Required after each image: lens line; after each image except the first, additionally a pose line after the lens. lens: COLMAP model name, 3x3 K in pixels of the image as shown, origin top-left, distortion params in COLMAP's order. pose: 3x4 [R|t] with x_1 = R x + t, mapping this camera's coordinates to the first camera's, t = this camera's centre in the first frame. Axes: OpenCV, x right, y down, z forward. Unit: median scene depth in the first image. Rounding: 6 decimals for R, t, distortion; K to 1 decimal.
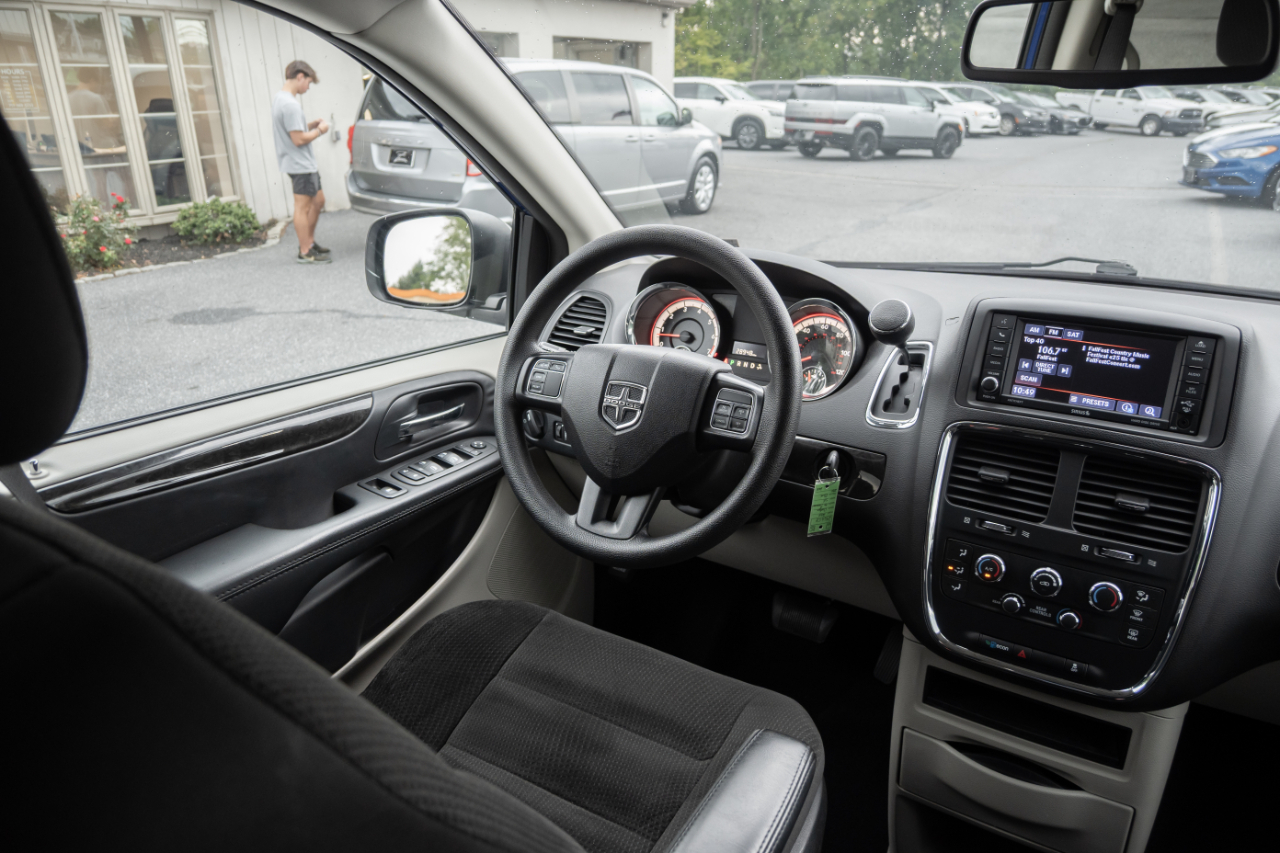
lens RADIAL K [[871.7, 0, 640.0], [0, 871.7, 426.5], [0, 0, 1]] dist [-0.001920, -0.001941]
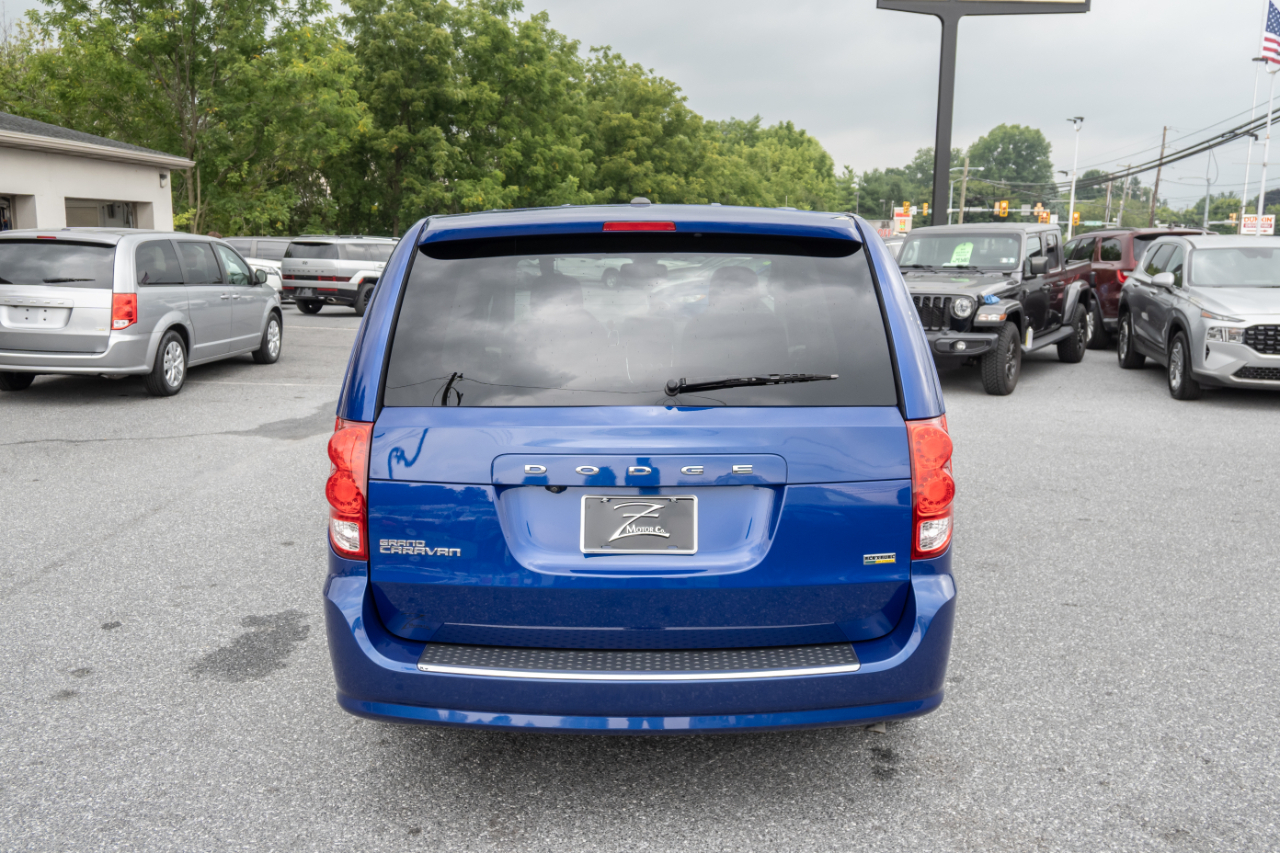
lens RADIAL K [[1109.9, 0, 638.9], [0, 1109.9, 456.2], [0, 0, 1]] dist [-0.000489, -0.014681]
pose [[0.860780, -0.092290, 0.500539, -3.808278], [0.178692, 0.975620, -0.127413, 1.976992], [-0.476578, 0.199117, 0.856286, -5.836873]]
